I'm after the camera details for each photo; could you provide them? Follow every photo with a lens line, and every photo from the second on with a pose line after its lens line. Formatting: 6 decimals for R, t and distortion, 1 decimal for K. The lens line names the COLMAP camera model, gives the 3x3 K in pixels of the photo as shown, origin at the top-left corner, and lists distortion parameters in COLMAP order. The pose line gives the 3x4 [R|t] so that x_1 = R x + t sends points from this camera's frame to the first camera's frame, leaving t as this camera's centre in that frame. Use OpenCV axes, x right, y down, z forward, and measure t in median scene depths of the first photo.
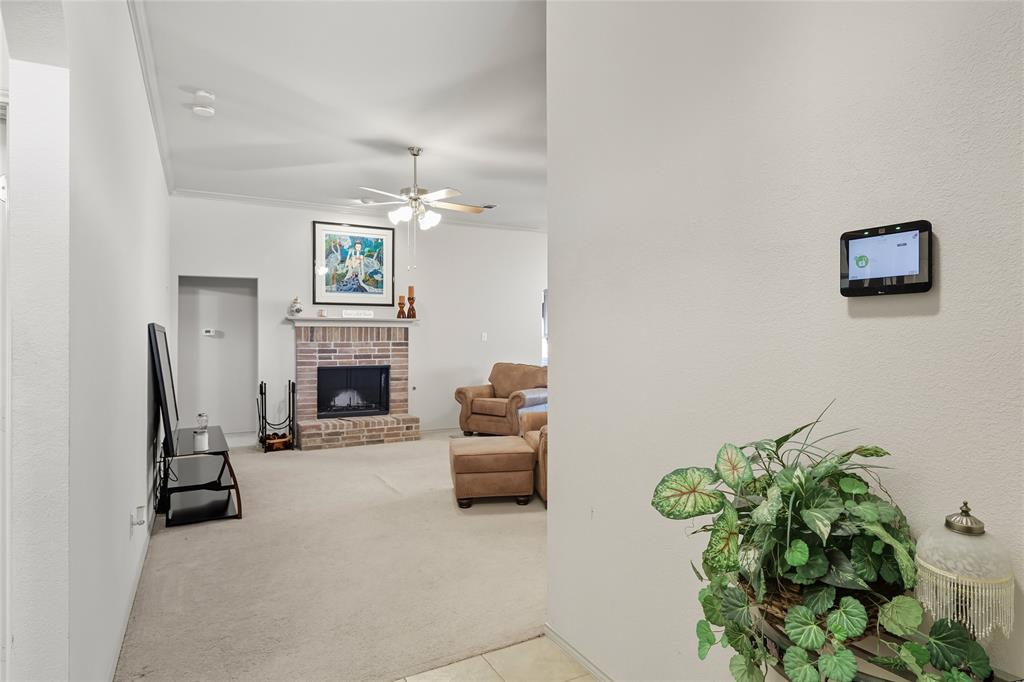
lens RADIAL K [[576.9, 0, 512.0], [0, 576.9, 341.0], [0, 0, 1]] dist [0.003632, 0.000236]
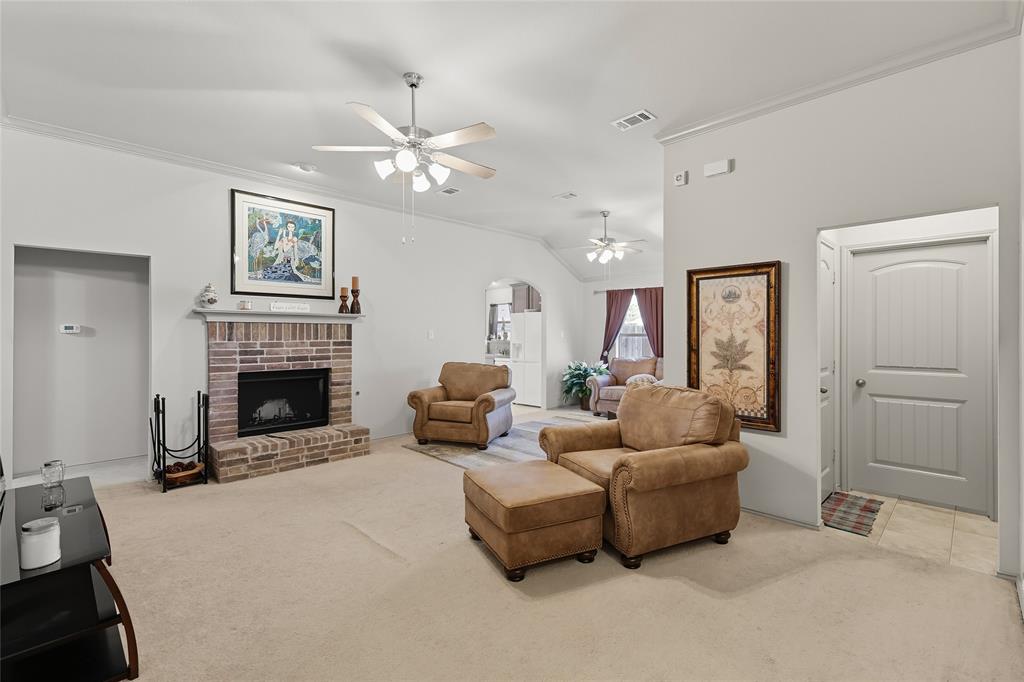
lens RADIAL K [[452.6, 0, 510.6], [0, 452.6, 338.4], [0, 0, 1]] dist [0.000334, -0.000083]
pose [[0.961243, -0.002758, 0.275690, -0.145203], [0.002611, 0.999996, 0.000901, -0.001935], [-0.275692, -0.000146, 0.961246, 0.291175]]
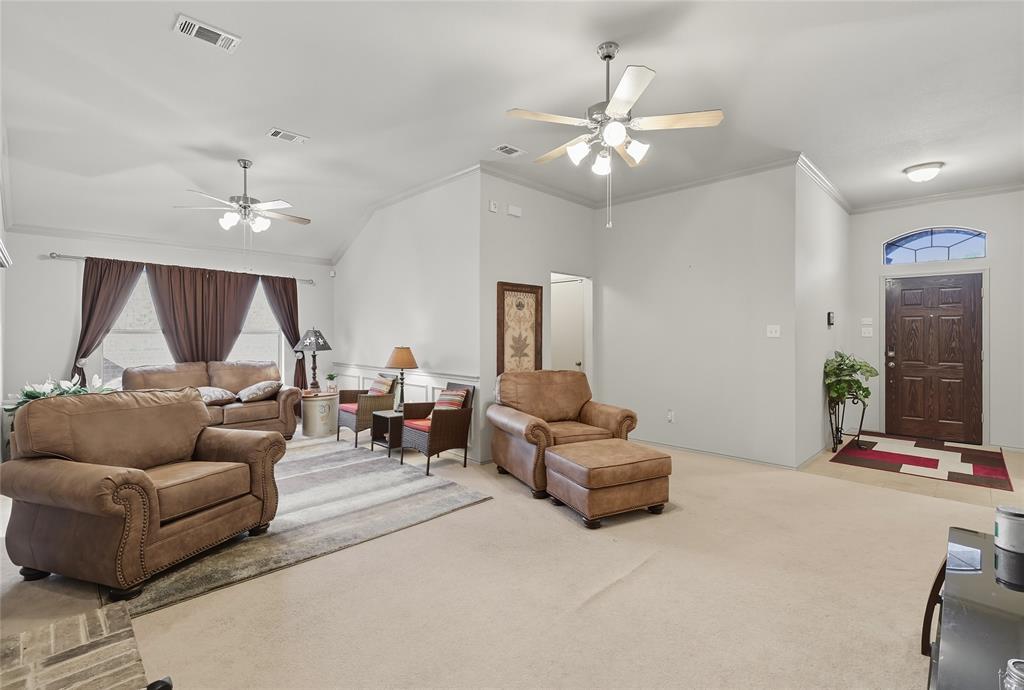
lens RADIAL K [[477.7, 0, 513.2], [0, 477.7, 333.4], [0, 0, 1]] dist [-0.000089, 0.000542]
pose [[-0.297069, -0.001381, 0.954855, -0.462295], [0.003906, 0.999989, 0.002662, -0.005269], [-0.954848, 0.004520, -0.297060, 0.885180]]
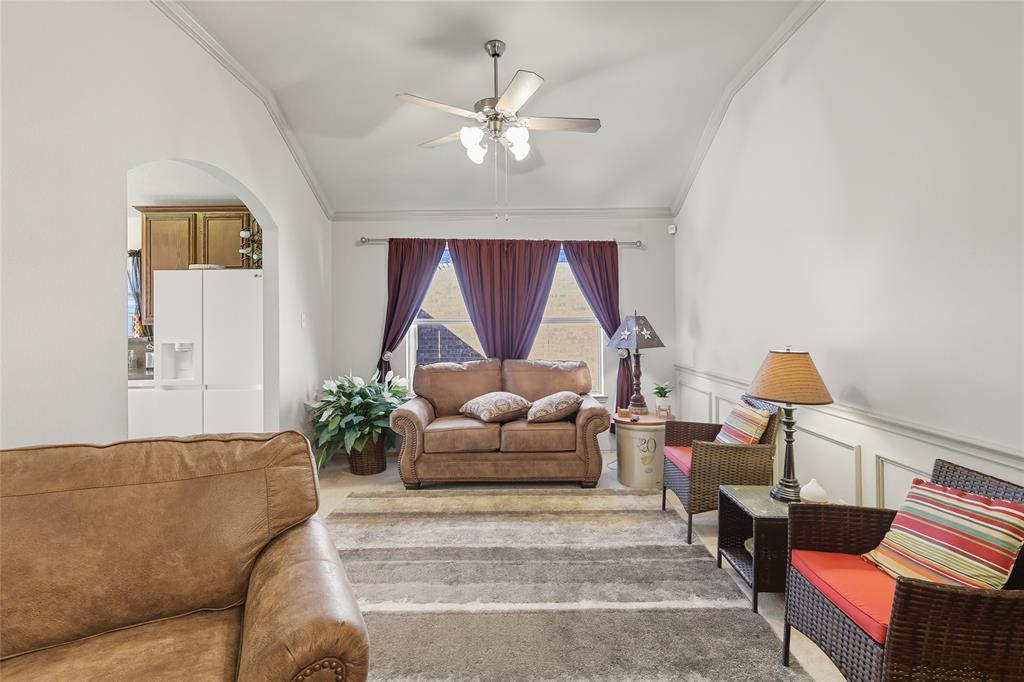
lens RADIAL K [[459.3, 0, 512.5], [0, 459.3, 322.2], [0, 0, 1]] dist [-0.001006, -0.000062]
pose [[0.470830, -0.005055, 0.882209, -0.074061], [0.014483, 0.999893, -0.002001, -0.003844], [-0.882105, 0.013719, 0.470853, 0.848746]]
